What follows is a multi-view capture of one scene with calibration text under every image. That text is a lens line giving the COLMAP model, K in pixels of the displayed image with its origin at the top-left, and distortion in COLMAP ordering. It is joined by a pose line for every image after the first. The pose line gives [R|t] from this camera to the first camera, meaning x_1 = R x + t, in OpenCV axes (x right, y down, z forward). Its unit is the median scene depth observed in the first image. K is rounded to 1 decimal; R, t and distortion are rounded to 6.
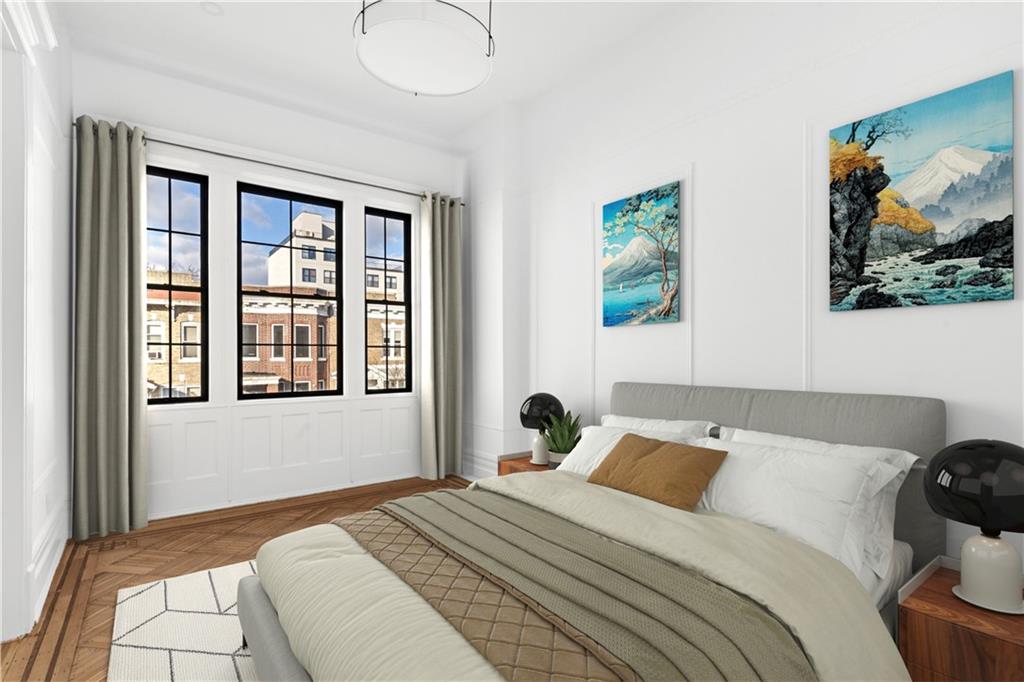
lens RADIAL K [[473.1, 0, 449.4], [0, 473.1, 354.4], [0, 0, 1]] dist [0.000973, 0.000181]
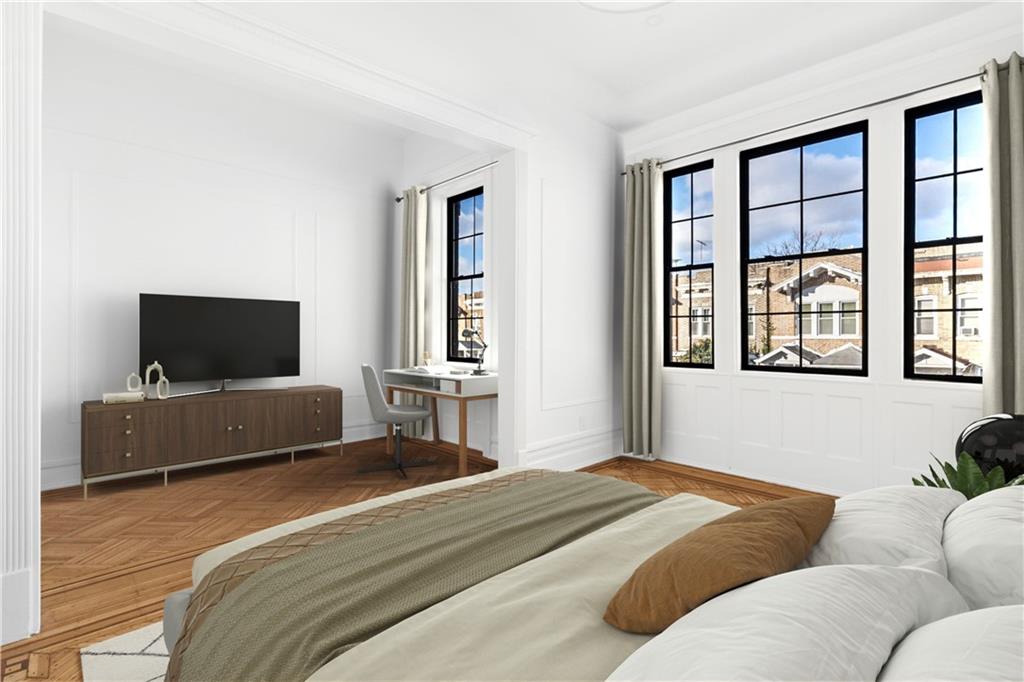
lens RADIAL K [[471.9, 0, 502.0], [0, 471.9, 329.1], [0, 0, 1]] dist [0.000210, 0.000147]
pose [[0.208652, 0.003758, -0.977983, 0.208574], [0.011925, 0.999908, 0.006387, -0.002278], [0.977917, -0.012995, 0.208588, 0.147221]]
